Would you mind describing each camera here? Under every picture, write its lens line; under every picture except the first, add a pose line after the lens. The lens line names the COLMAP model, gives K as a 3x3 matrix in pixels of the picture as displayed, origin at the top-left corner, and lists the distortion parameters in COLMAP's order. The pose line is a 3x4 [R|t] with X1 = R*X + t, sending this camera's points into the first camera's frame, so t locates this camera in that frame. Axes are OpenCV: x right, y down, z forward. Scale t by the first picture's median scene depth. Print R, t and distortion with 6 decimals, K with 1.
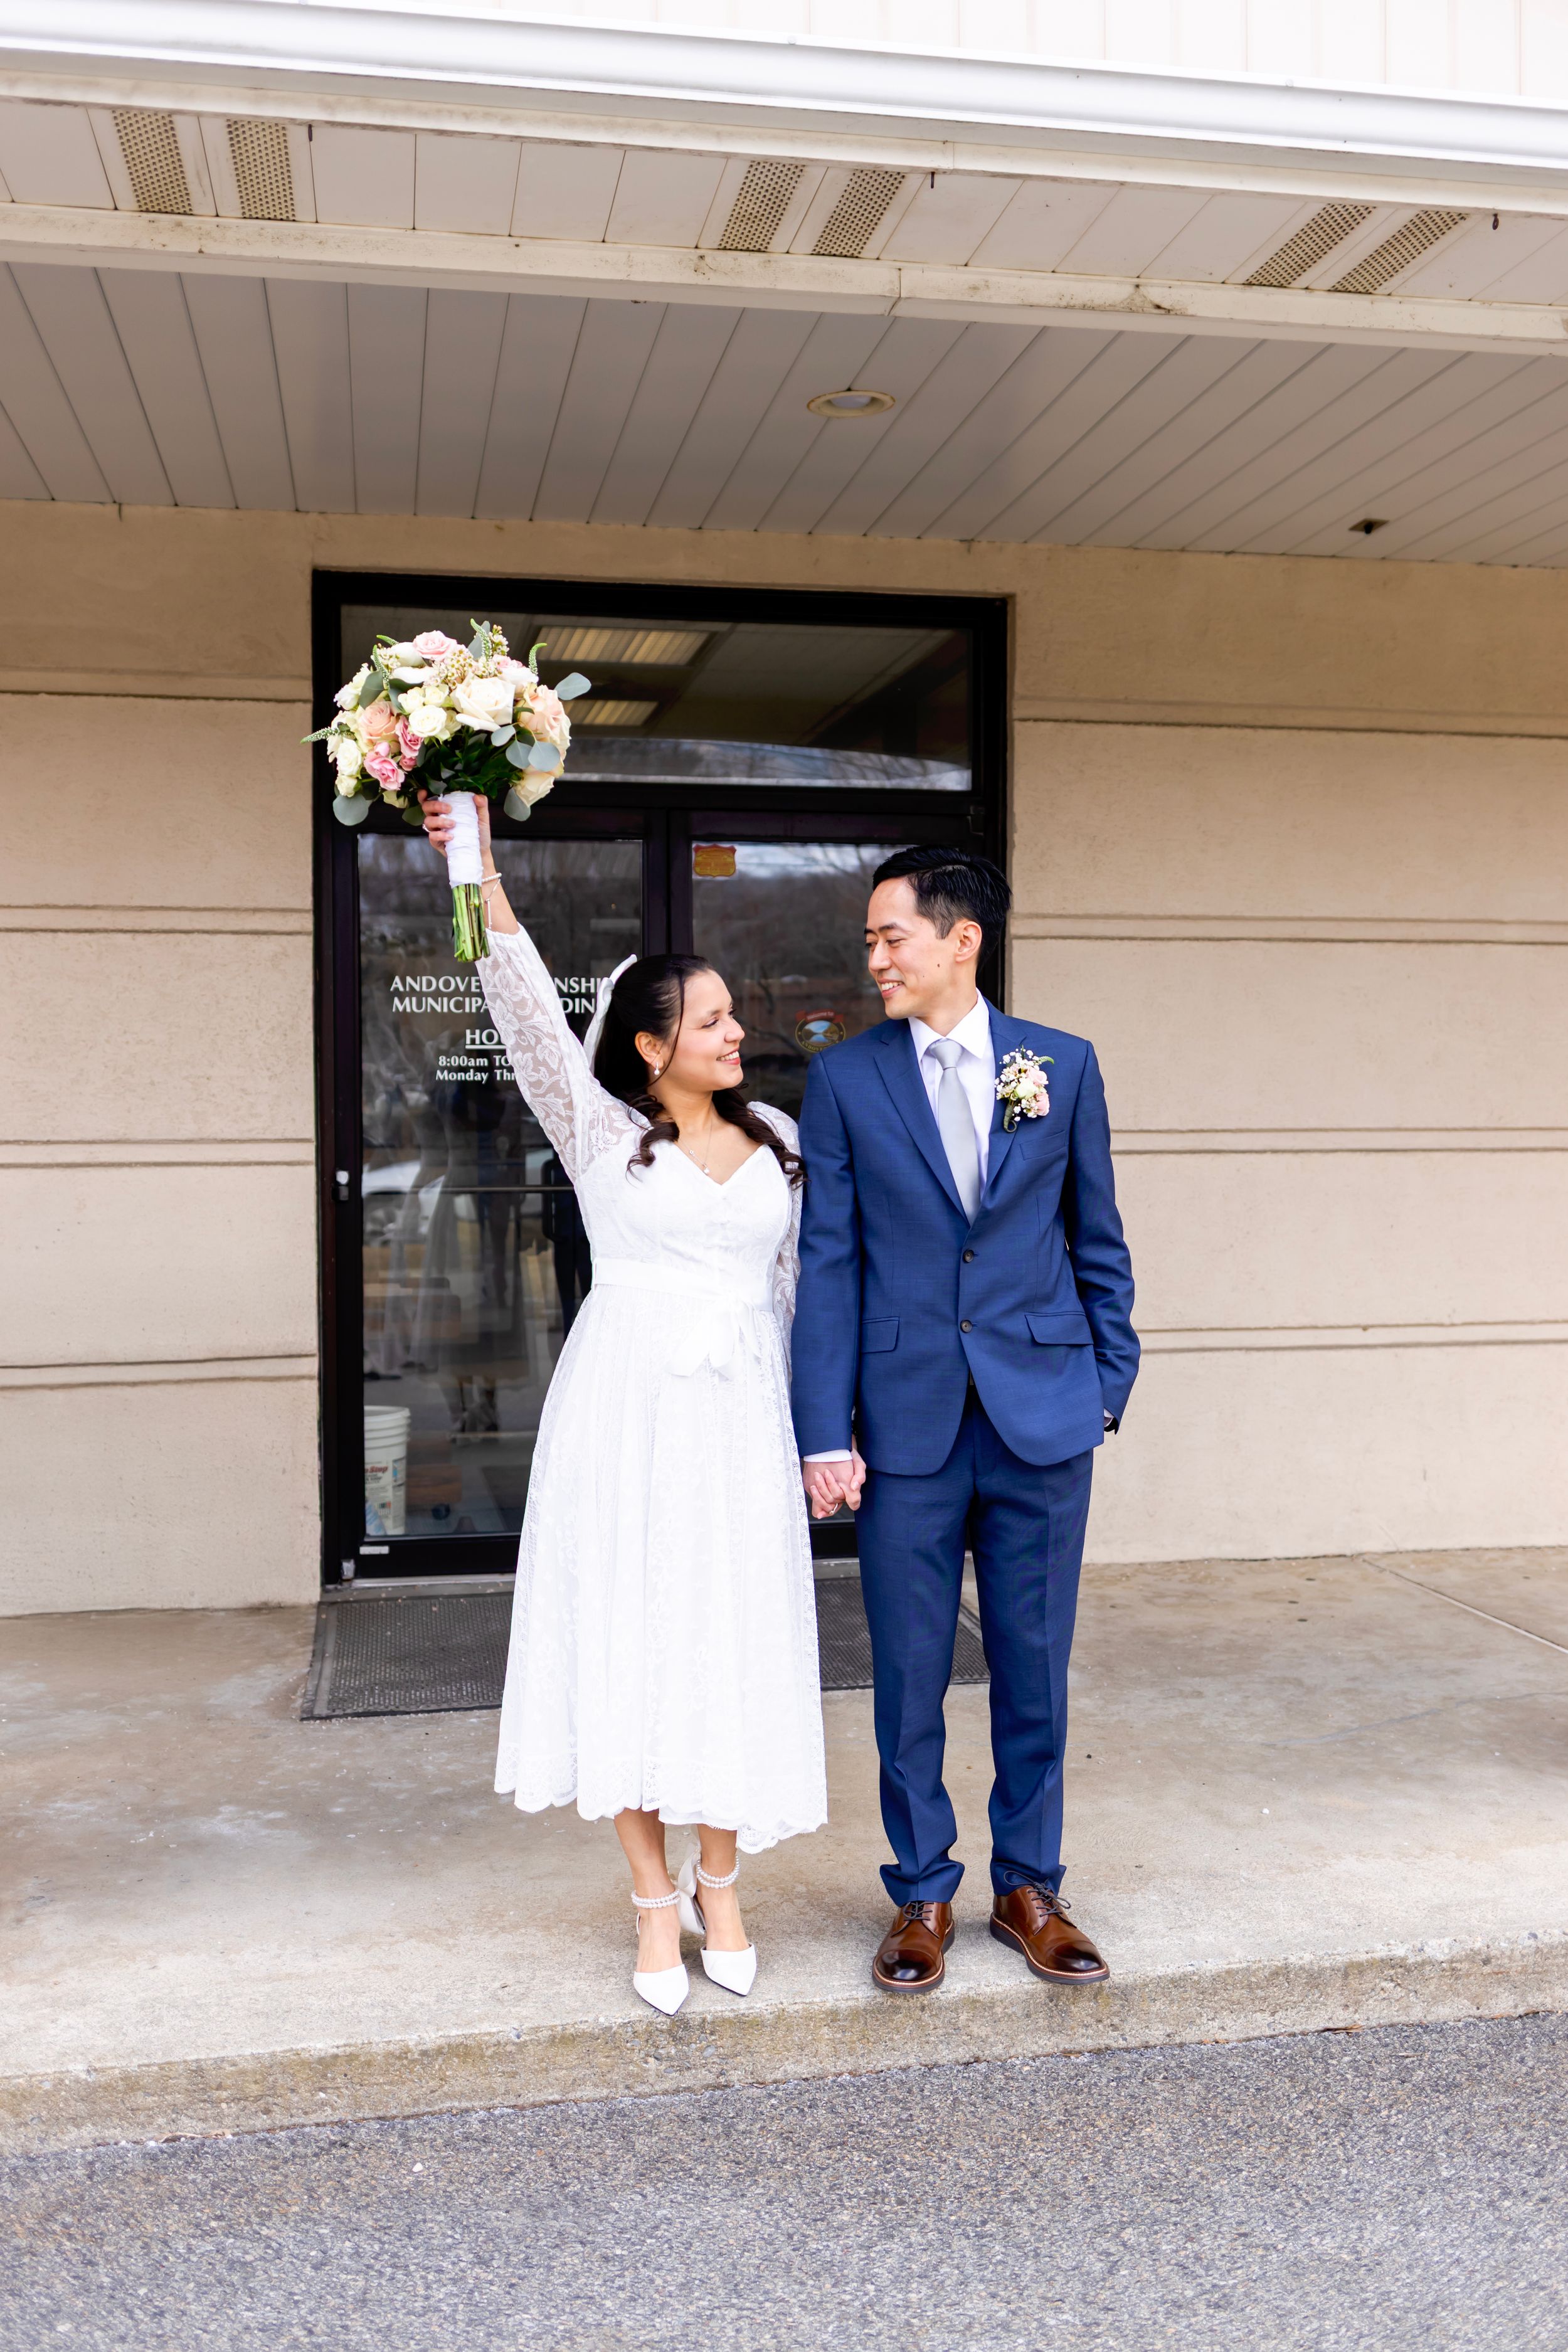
lens RADIAL K [[2227.0, 0, 797.8], [0, 2227.0, 1175.2], [0, 0, 1]] dist [0.006122, -0.007470]
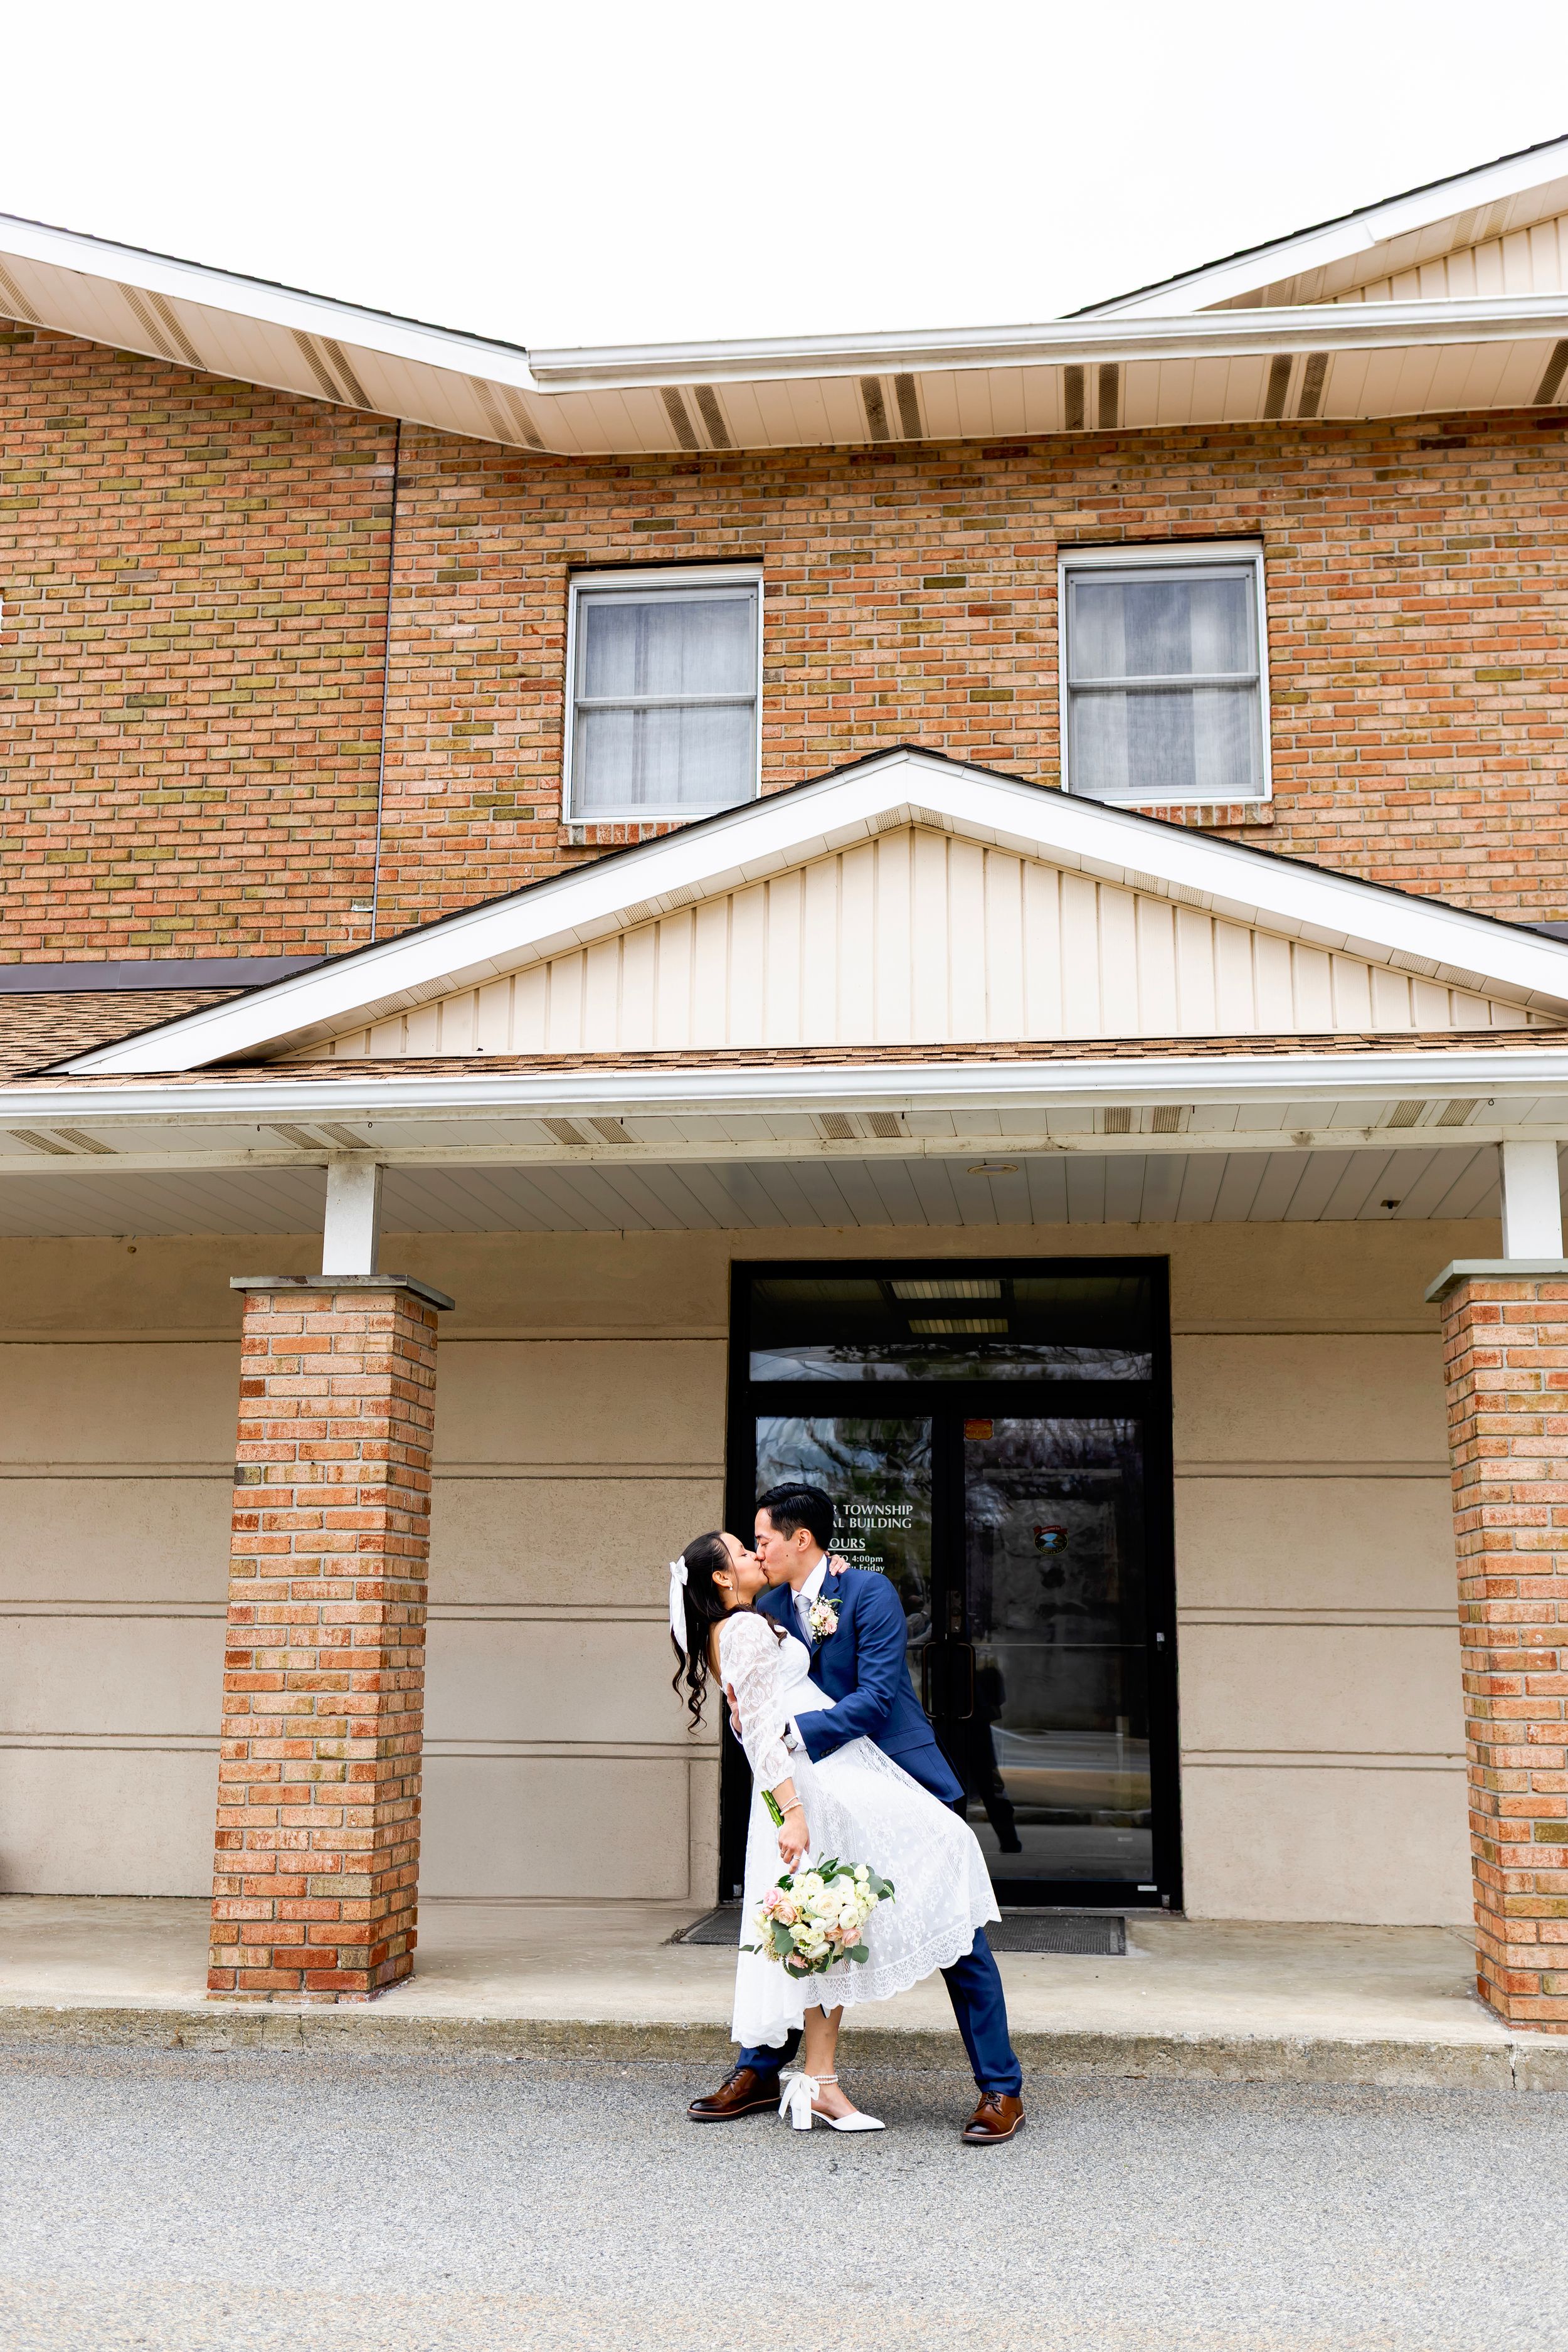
lens RADIAL K [[2251.4, 0, 798.8], [0, 2251.4, 1175.4], [0, 0, 1]] dist [0.005709, -0.013239]
pose [[0.952274, -0.050862, -0.300978, 0.337421], [-0.024370, 0.970204, -0.241060, 0.071716], [0.304271, 0.236891, 0.922660, -0.552773]]
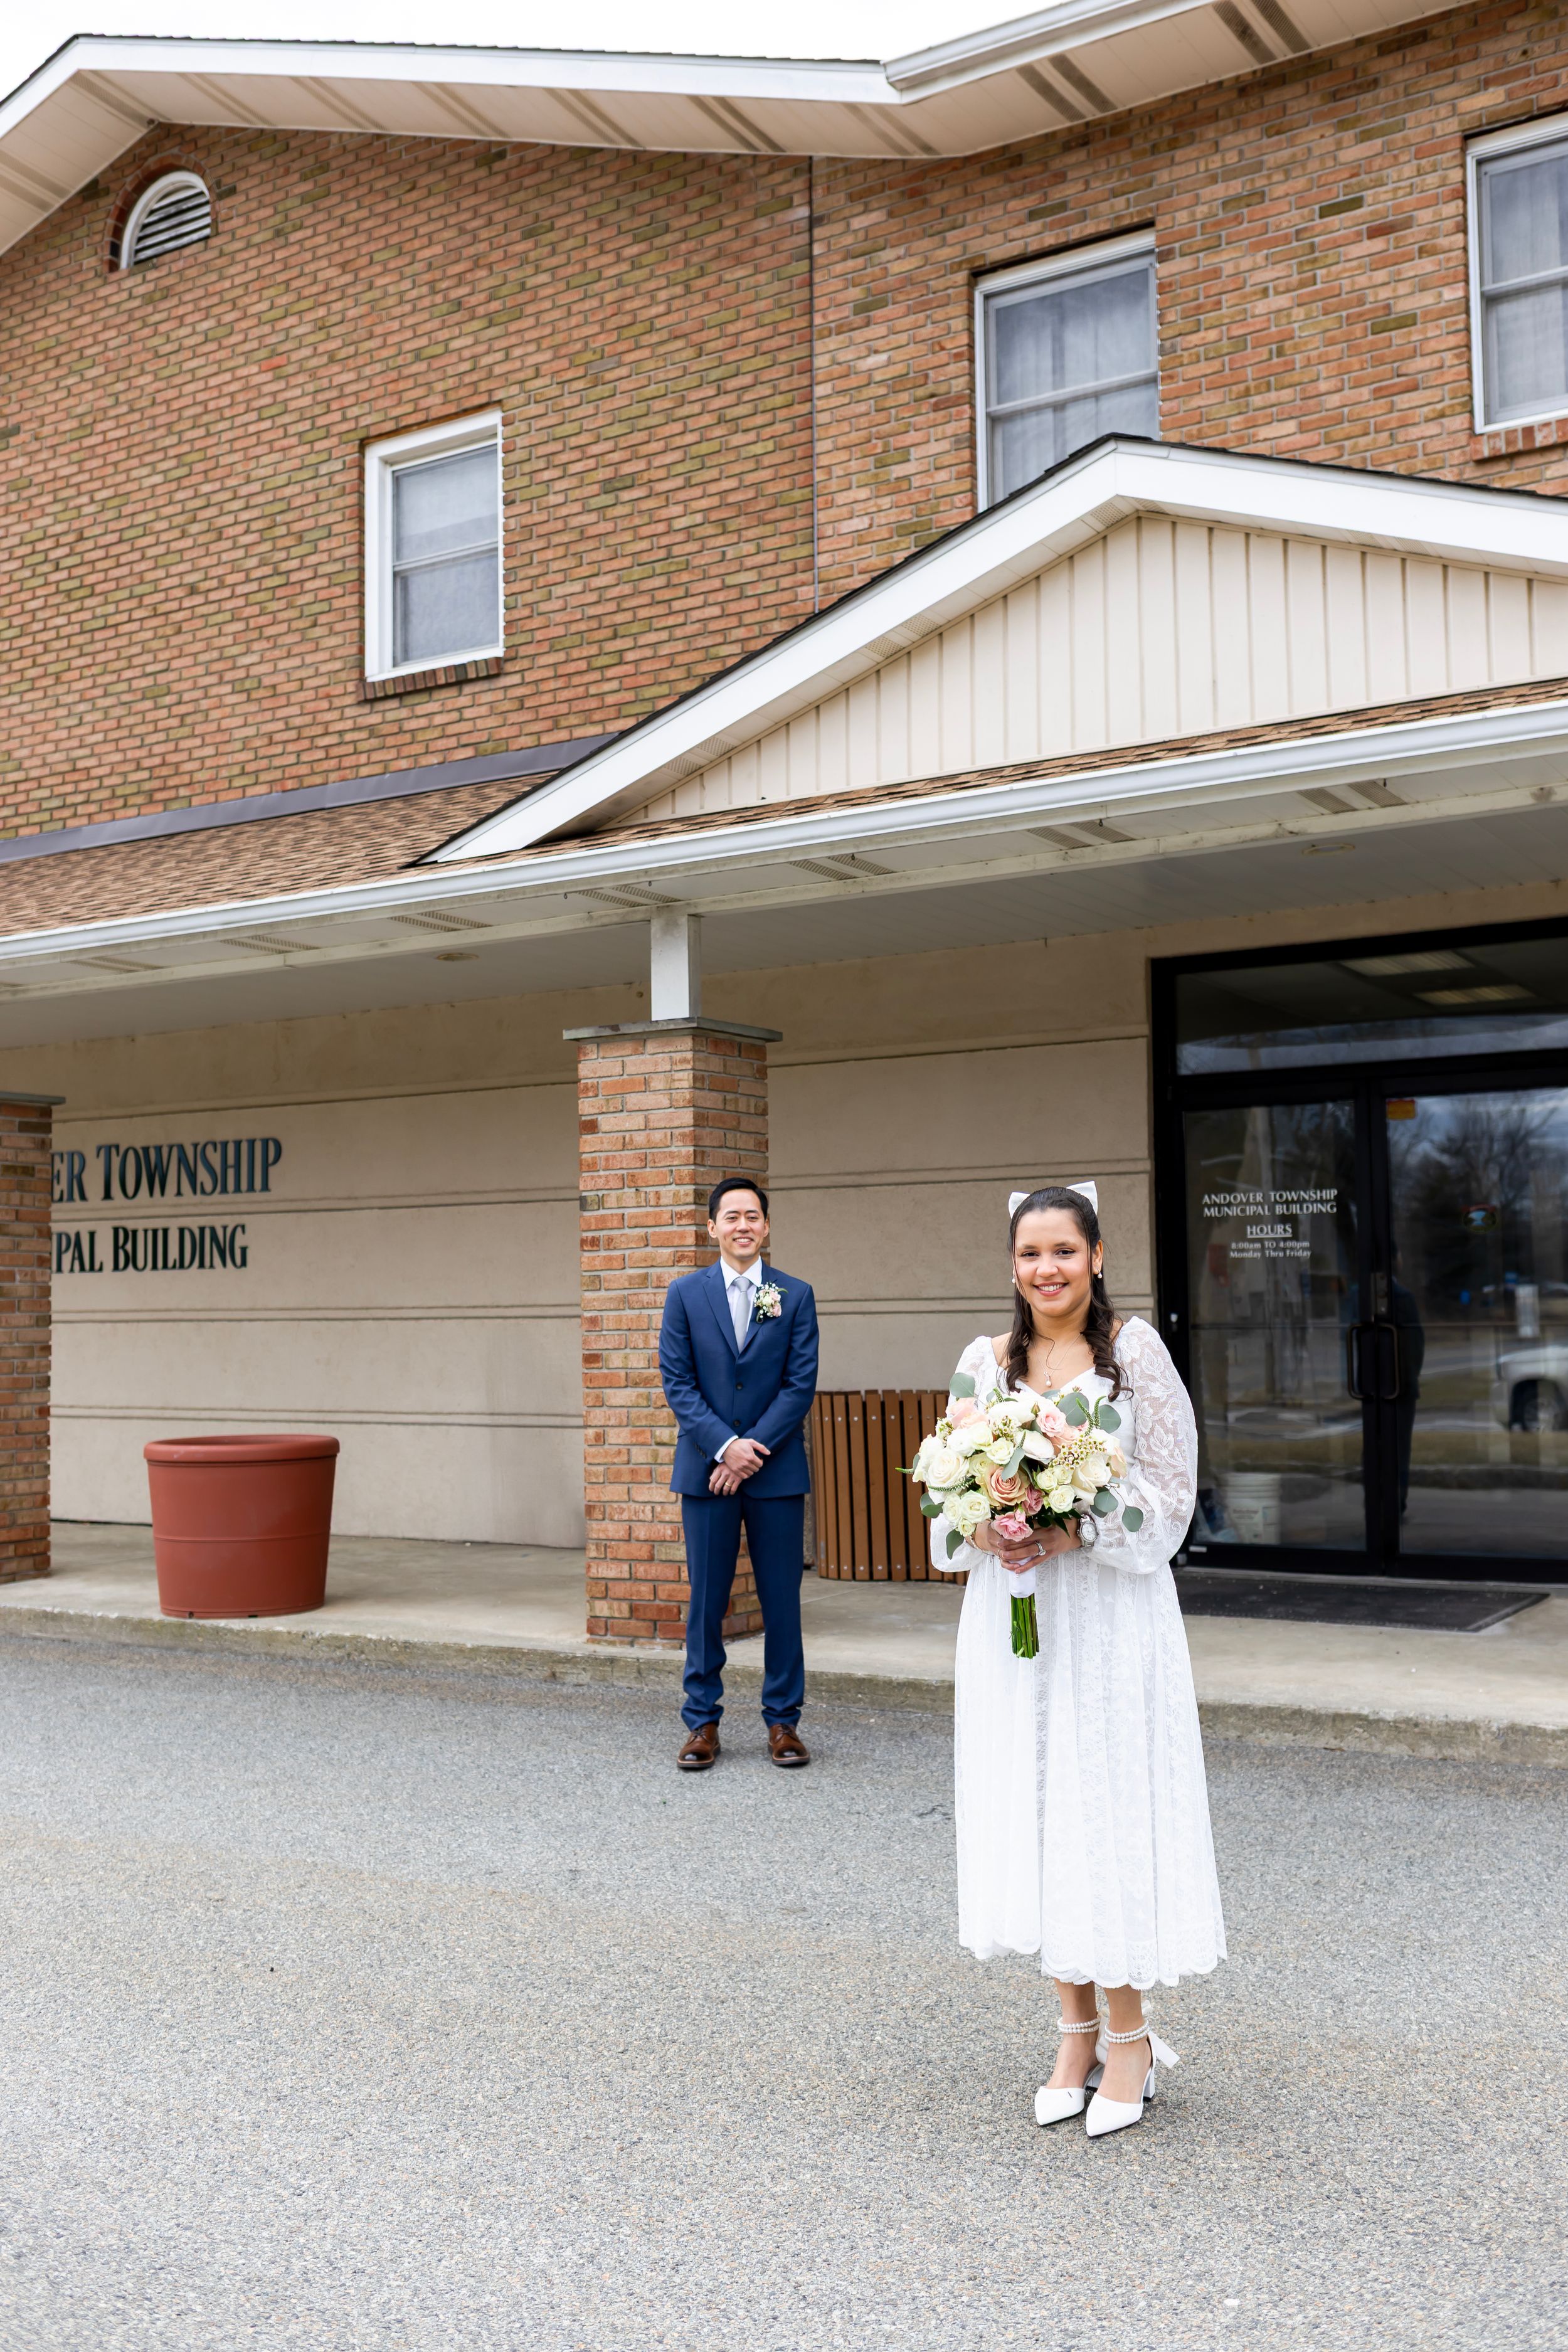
lens RADIAL K [[2227.0, 0, 797.8], [0, 2227.0, 1175.2], [0, 0, 1]] dist [0.006122, -0.007470]
pose [[0.743986, -0.050347, -0.666296, 0.691795], [-0.013457, 0.995826, -0.090274, 0.048336], [0.668060, 0.076129, 0.740203, -0.414493]]
